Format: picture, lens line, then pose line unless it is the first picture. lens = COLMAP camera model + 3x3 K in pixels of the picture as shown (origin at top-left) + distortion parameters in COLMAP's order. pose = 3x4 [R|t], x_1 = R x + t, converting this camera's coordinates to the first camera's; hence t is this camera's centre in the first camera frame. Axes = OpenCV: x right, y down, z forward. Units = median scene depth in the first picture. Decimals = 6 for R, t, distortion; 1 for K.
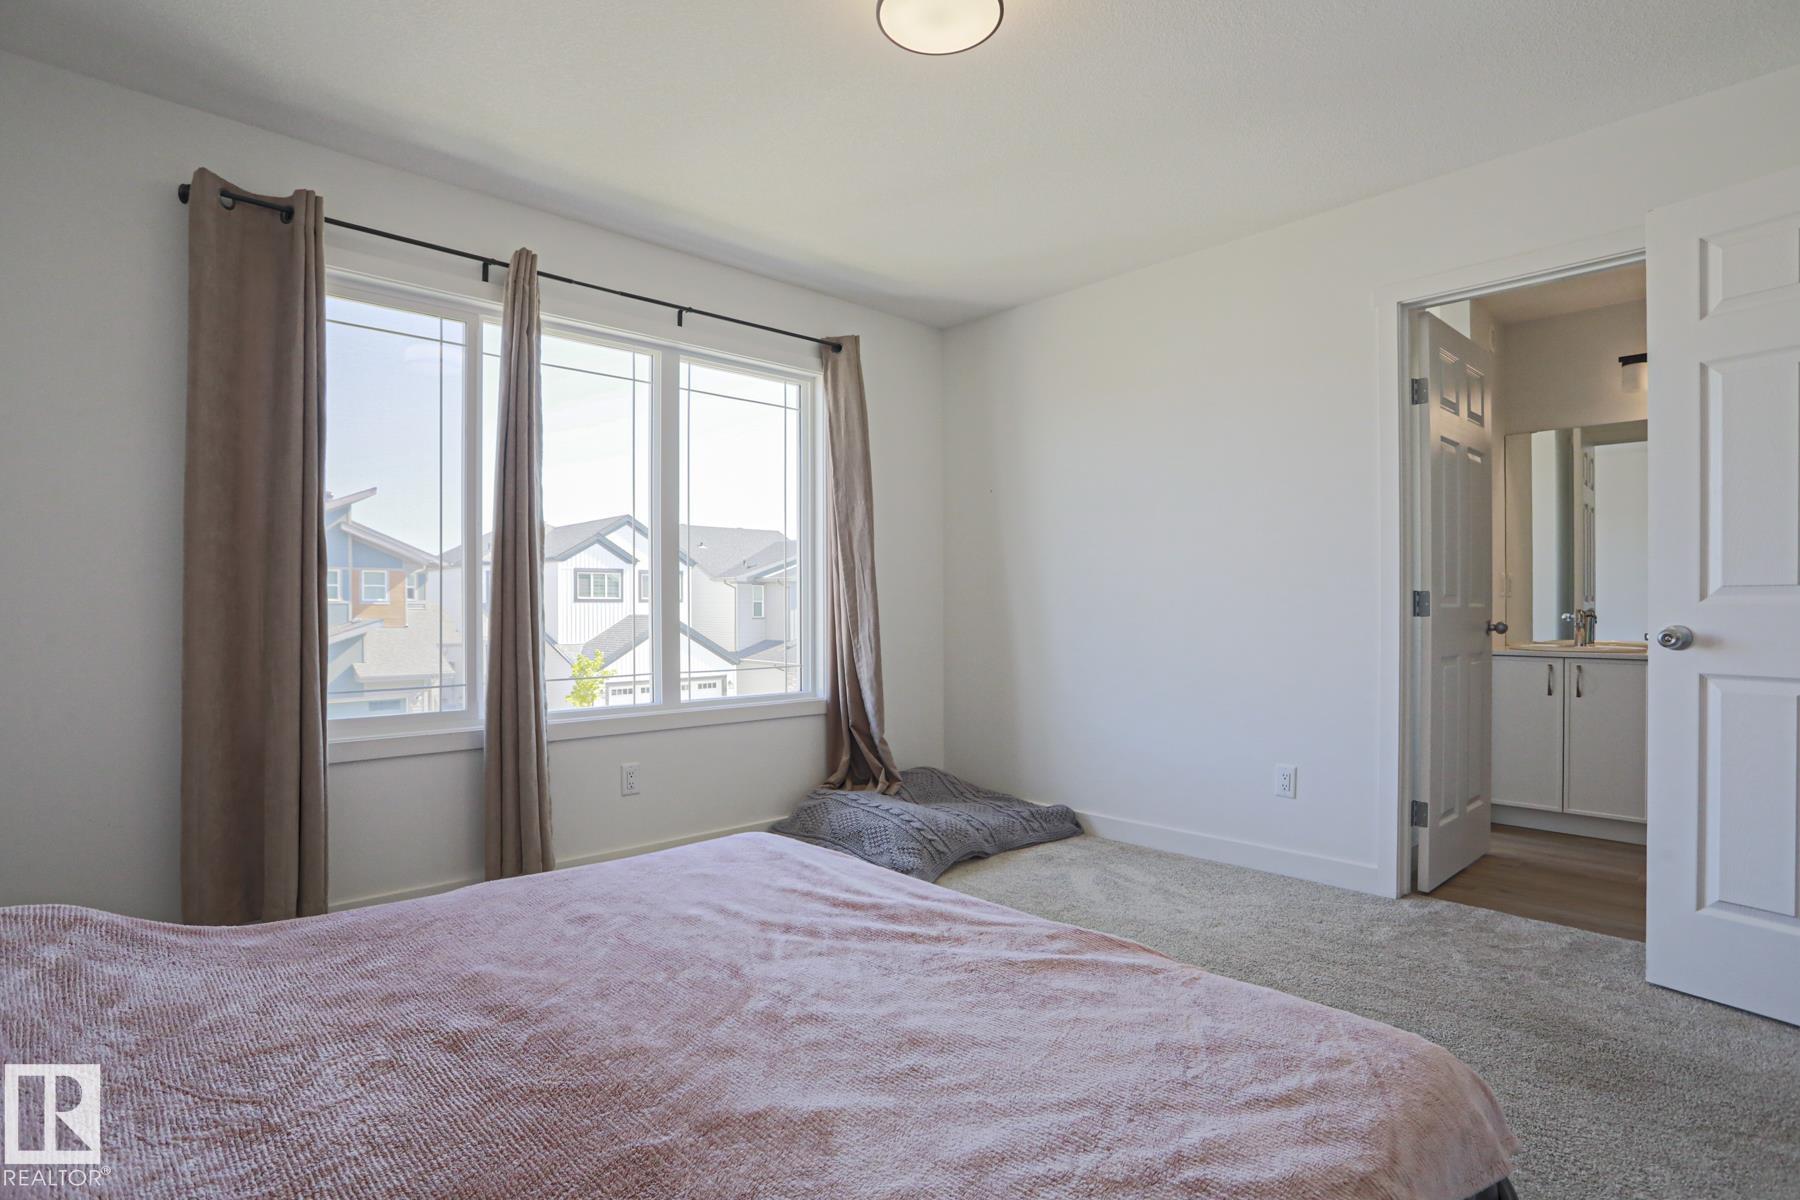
lens RADIAL K [[900.9, 0, 900.0], [0, 900.9, 600.0], [0, 0, 1]] dist [-0.063974, 0.000439]
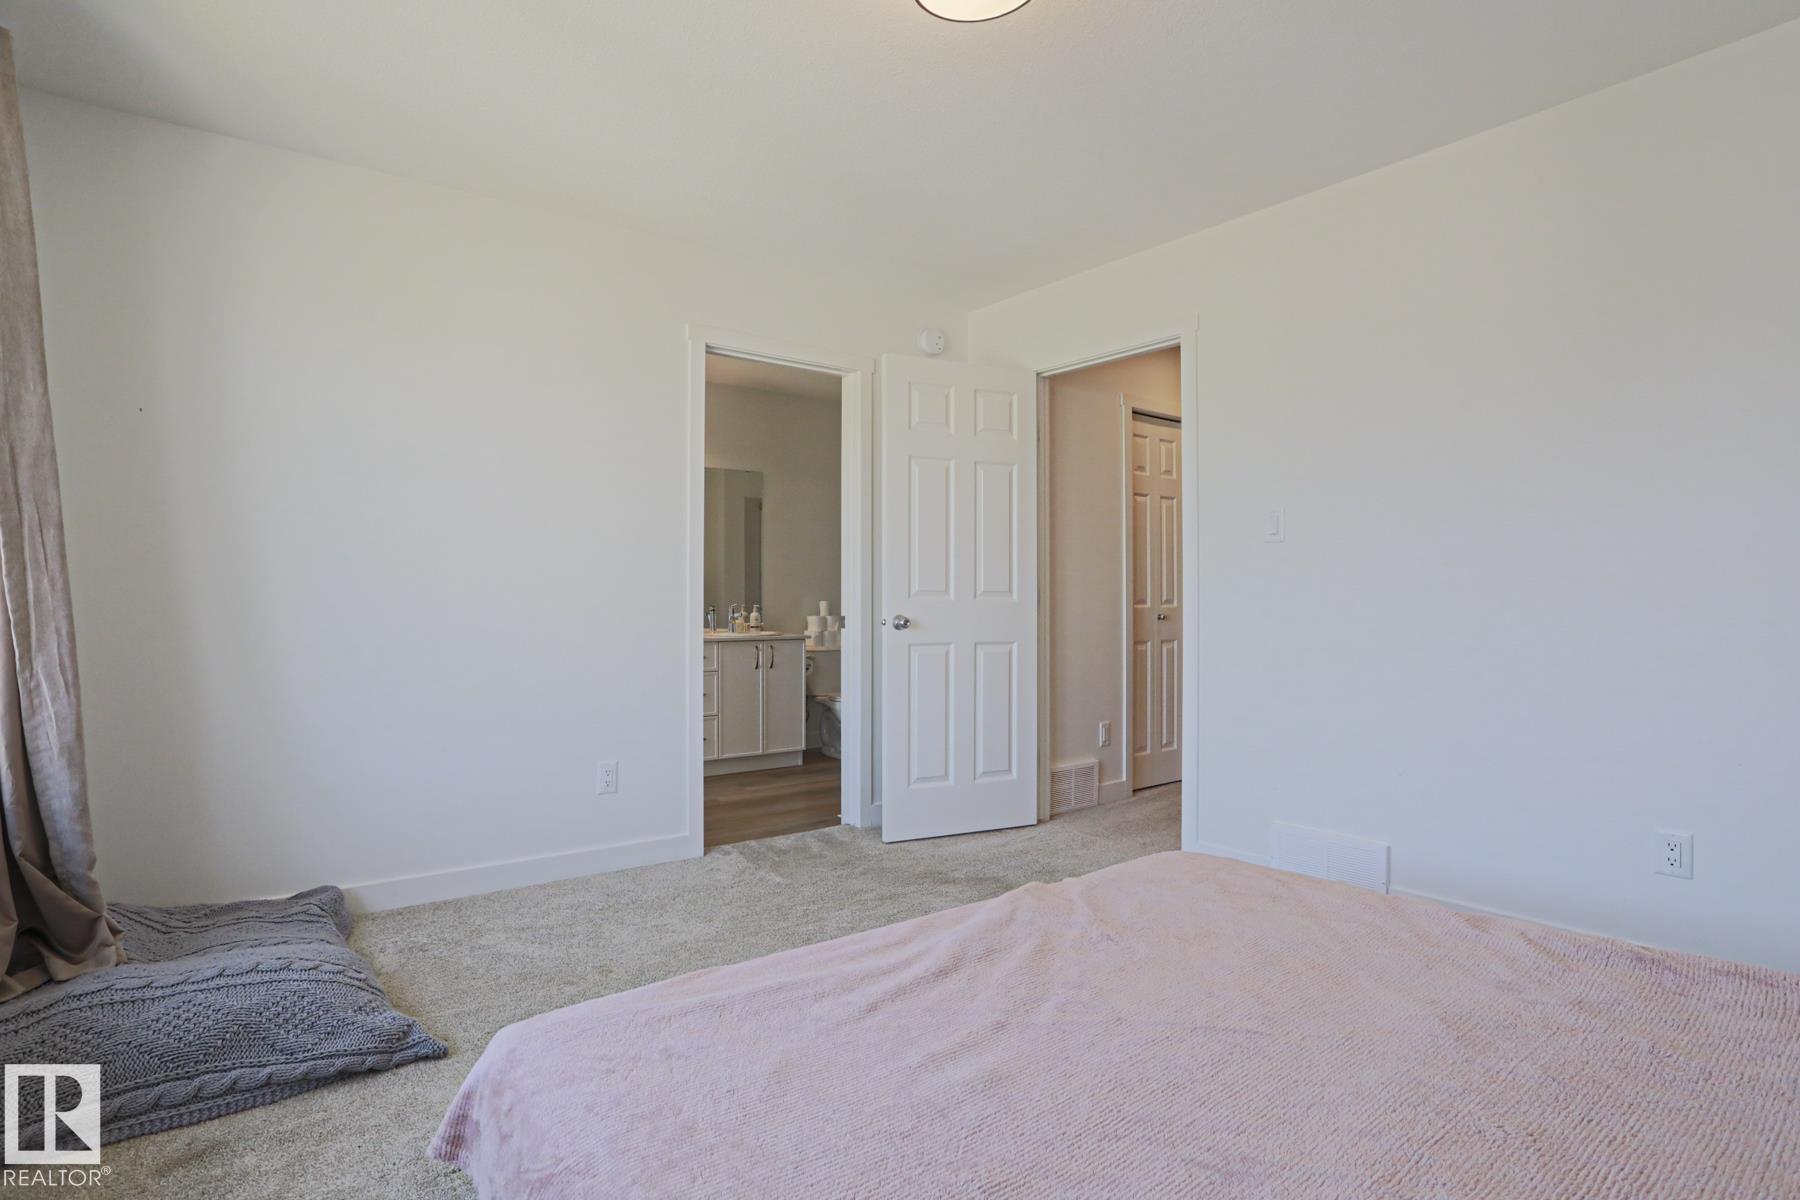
lens RADIAL K [[886.0, 0, 862.1], [0, 886.0, 593.7], [0, 0, 1]] dist [-0.021234, 0.000835]
pose [[0.139743, 0.008394, 0.990152, -0.767013], [-0.007453, 0.999945, -0.007426, 0.004042], [-0.990160, -0.006342, 0.139798, 0.858489]]
